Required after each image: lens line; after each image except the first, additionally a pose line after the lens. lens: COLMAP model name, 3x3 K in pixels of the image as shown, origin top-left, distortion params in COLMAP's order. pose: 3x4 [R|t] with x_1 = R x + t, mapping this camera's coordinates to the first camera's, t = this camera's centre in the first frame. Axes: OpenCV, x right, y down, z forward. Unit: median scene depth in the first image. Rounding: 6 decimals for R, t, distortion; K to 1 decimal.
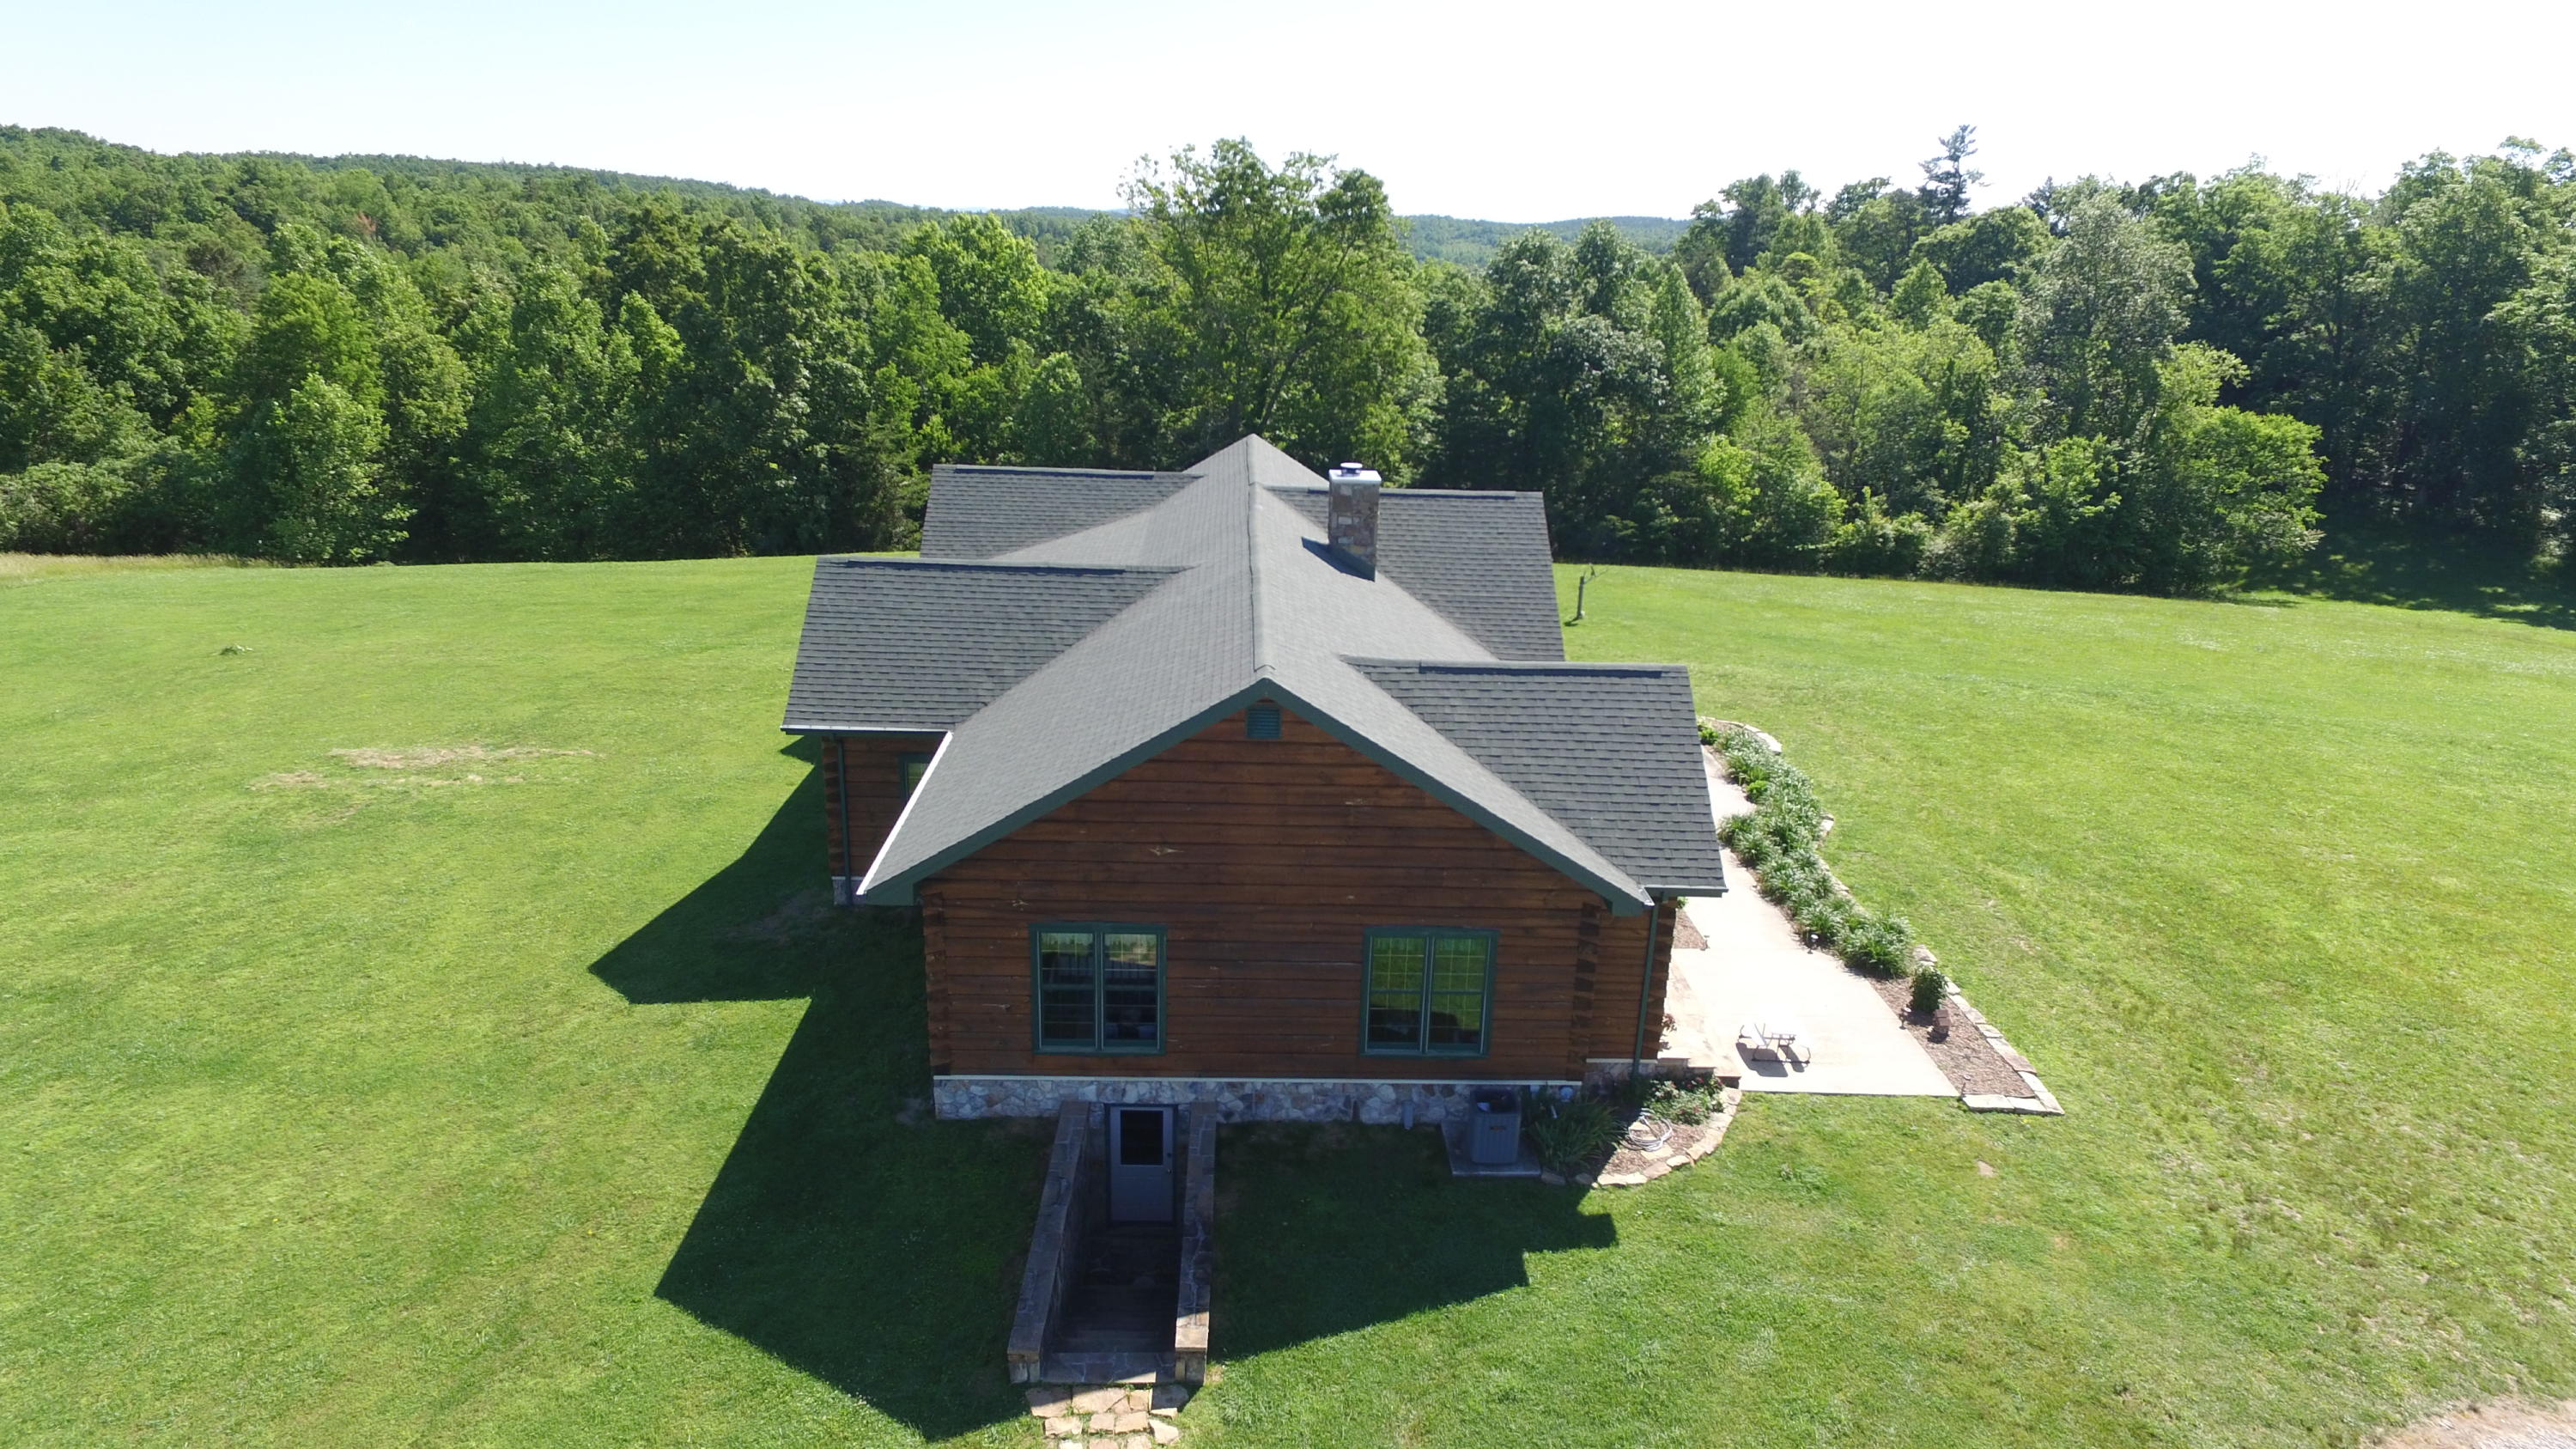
lens RADIAL K [[1479.6, 0, 1304.3], [0, 1479.6, 726.2], [0, 0, 1]] dist [-0.001217, 0.000085]
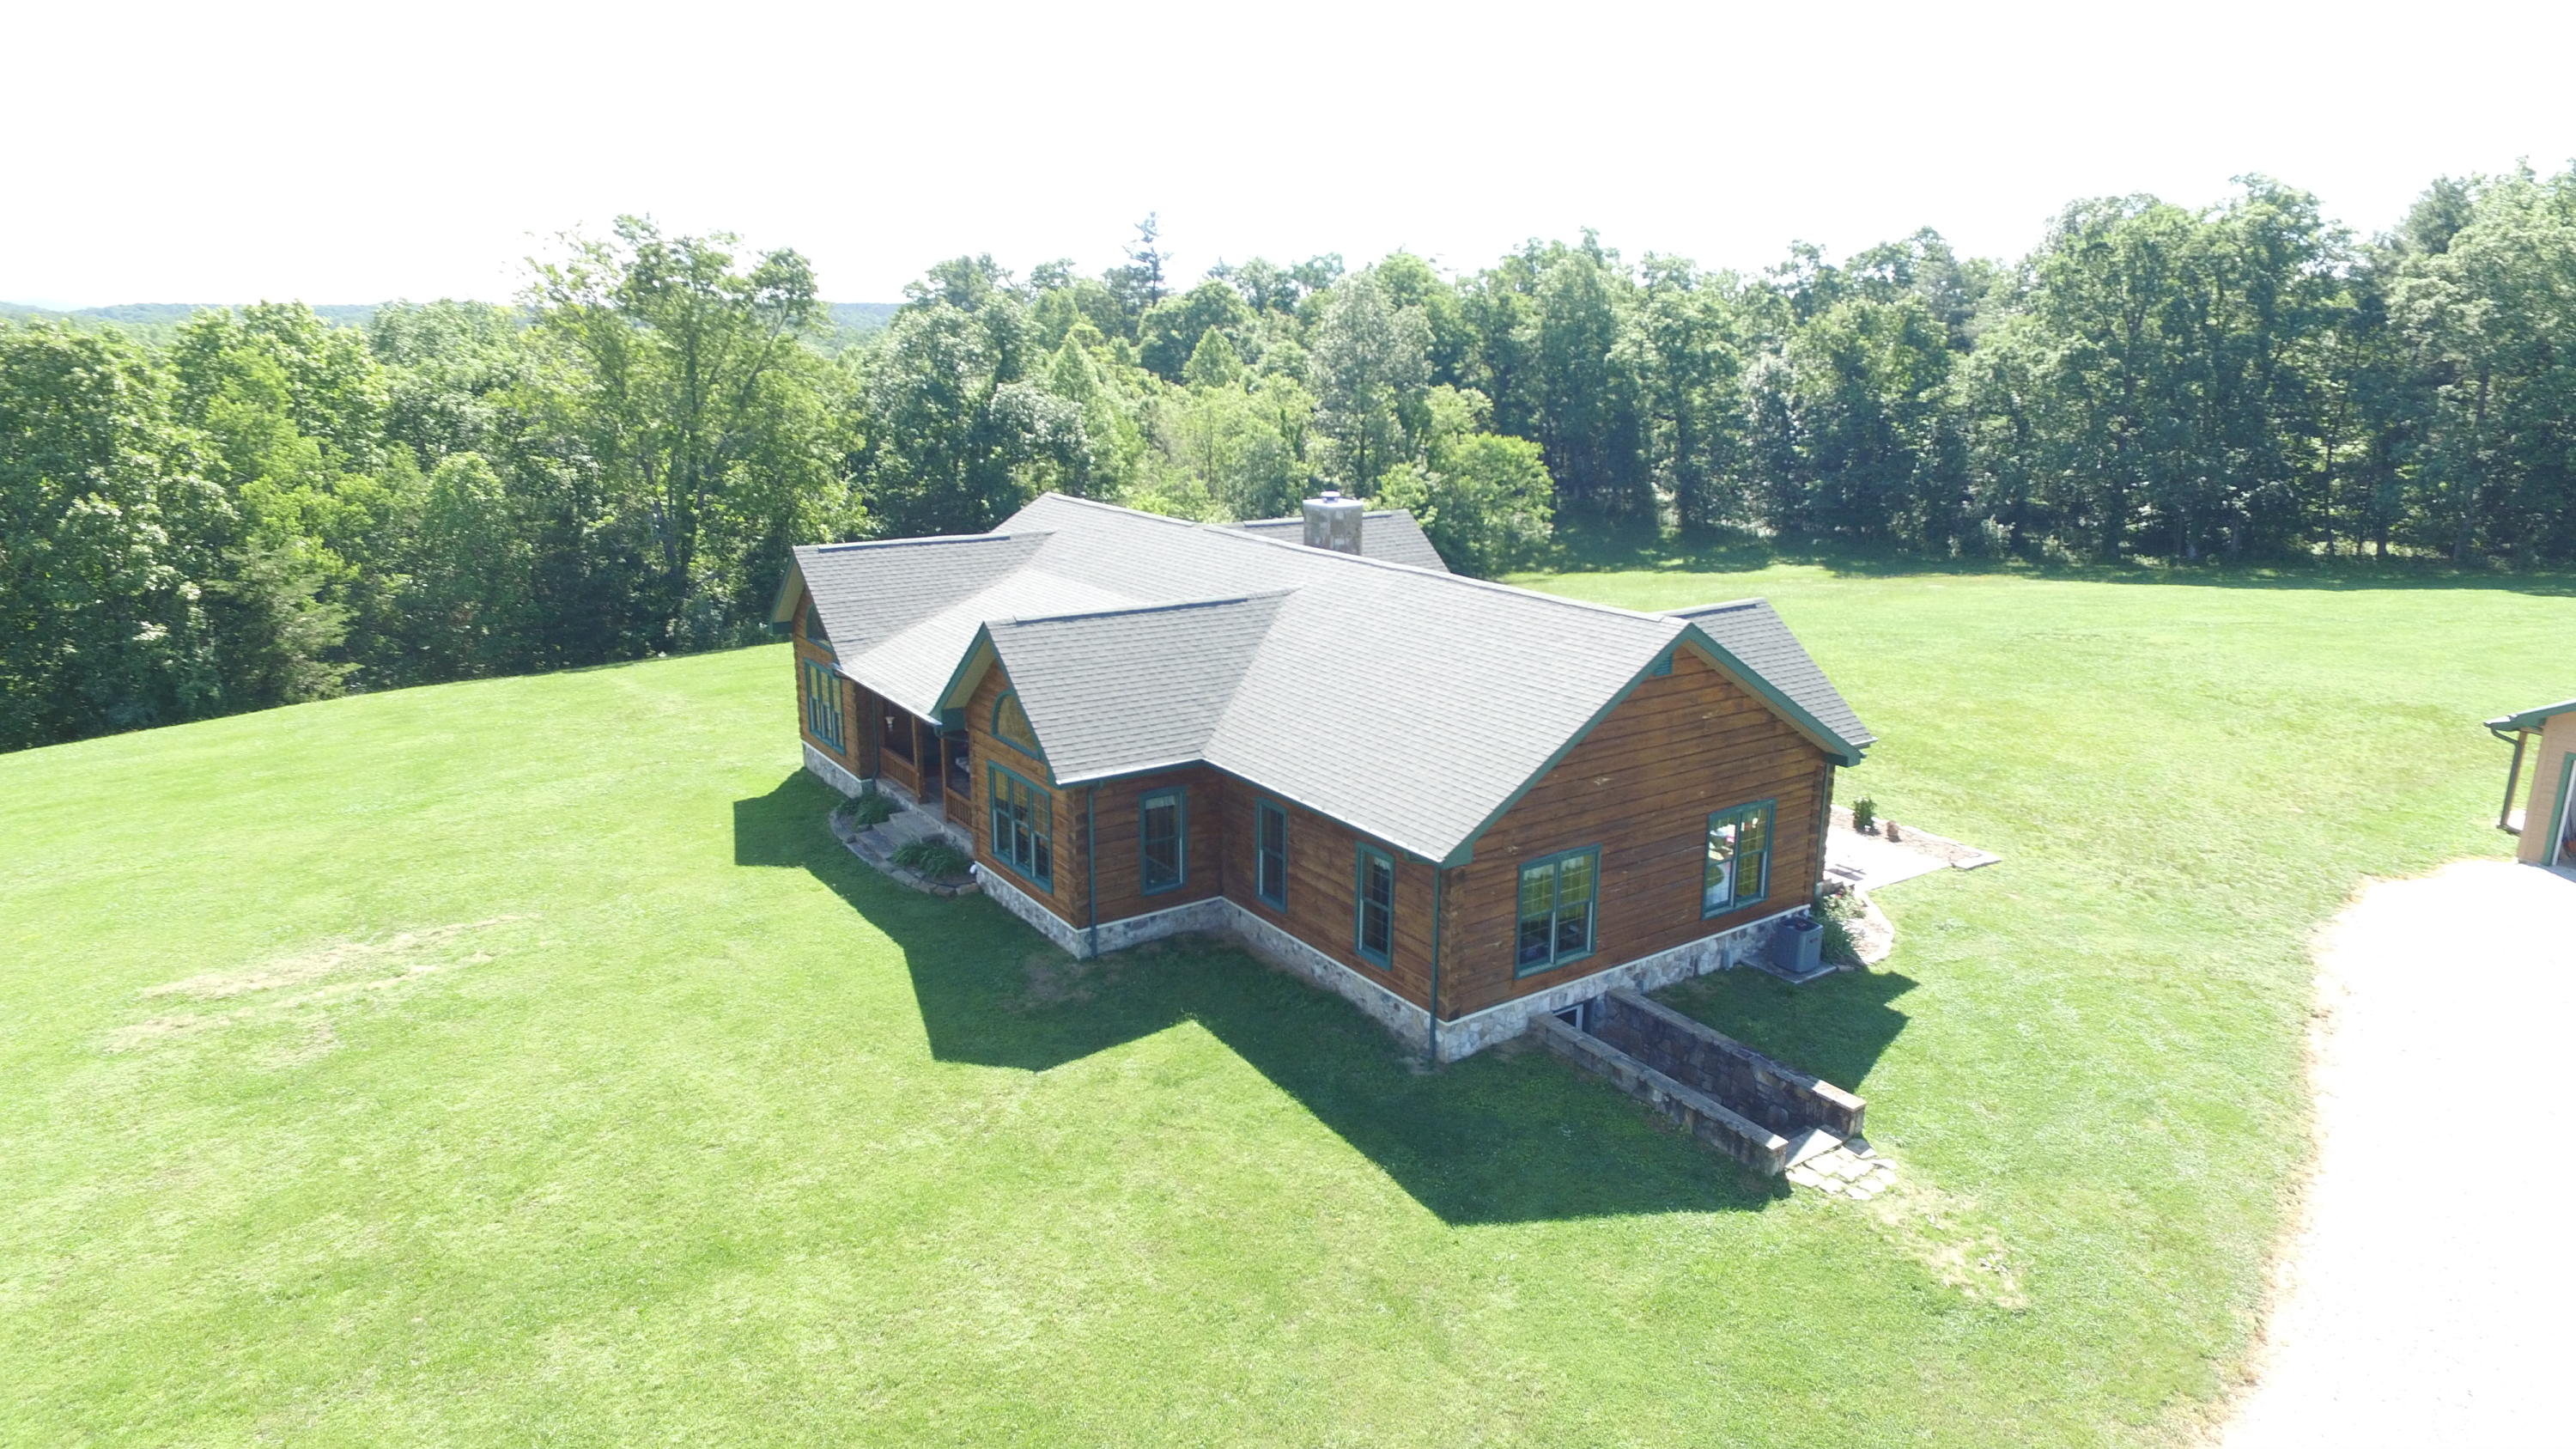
lens RADIAL K [[1479.6, 0, 1304.3], [0, 1479.6, 726.2], [0, 0, 1]] dist [-0.001217, 0.000085]
pose [[0.840705, -0.164060, 0.516042, -0.241789], [0.189605, 0.981855, 0.003257, -0.002783], [-0.507213, 0.095106, 0.856557, 0.018313]]
